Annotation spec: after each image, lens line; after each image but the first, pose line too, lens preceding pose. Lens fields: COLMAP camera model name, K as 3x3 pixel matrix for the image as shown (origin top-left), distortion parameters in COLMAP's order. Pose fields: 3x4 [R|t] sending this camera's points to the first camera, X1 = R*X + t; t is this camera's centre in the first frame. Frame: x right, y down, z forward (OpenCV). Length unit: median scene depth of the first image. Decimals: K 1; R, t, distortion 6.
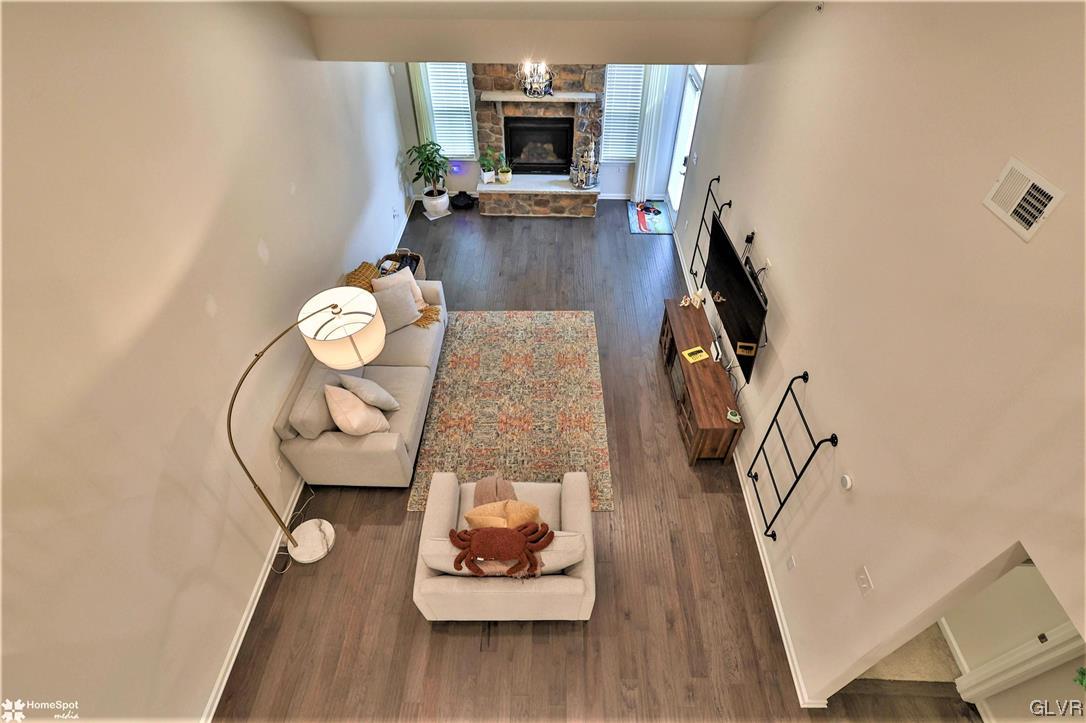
lens RADIAL K [[536.9, 0, 542.0], [0, 536.9, 357.9], [0, 0, 1]] dist [-0.003150, 0.000811]
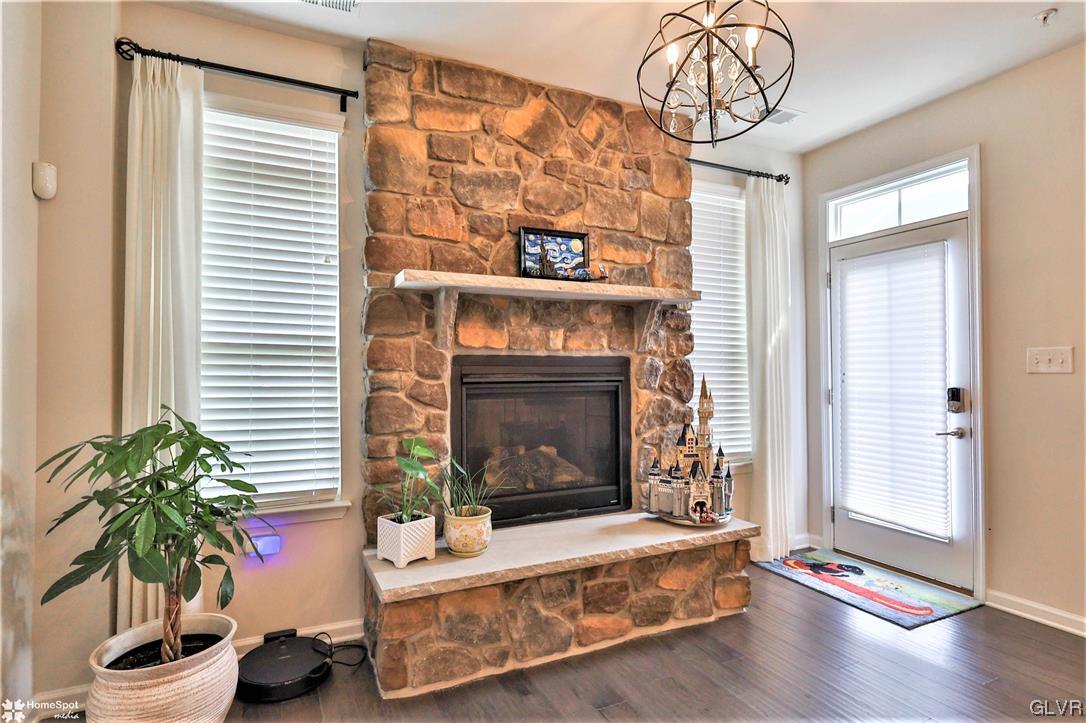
lens RADIAL K [[536.9, 0, 543.4], [0, 536.9, 376.2], [0, 0, 1]] dist [-0.003150, 0.000811]
pose [[0.885284, 0.005263, 0.465021, -0.169997], [0.322796, 0.712870, -0.622591, -0.205872], [-0.334777, 0.701276, 0.629393, 0.750997]]
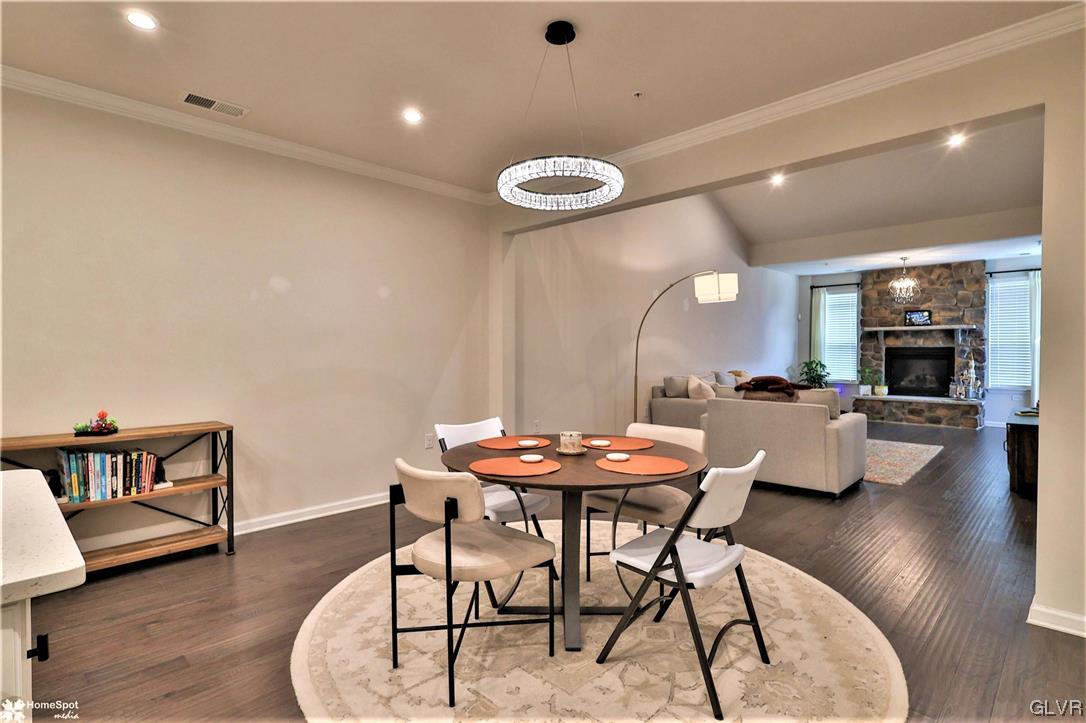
lens RADIAL K [[536.9, 0, 547.0], [0, 536.9, 352.4], [0, 0, 1]] dist [-0.003150, 0.000811]
pose [[0.736015, 0.013529, -0.676831, 0.188170], [-0.478496, 0.717644, -0.505992, 0.551987], [0.478878, 0.696279, 0.534670, -0.039973]]
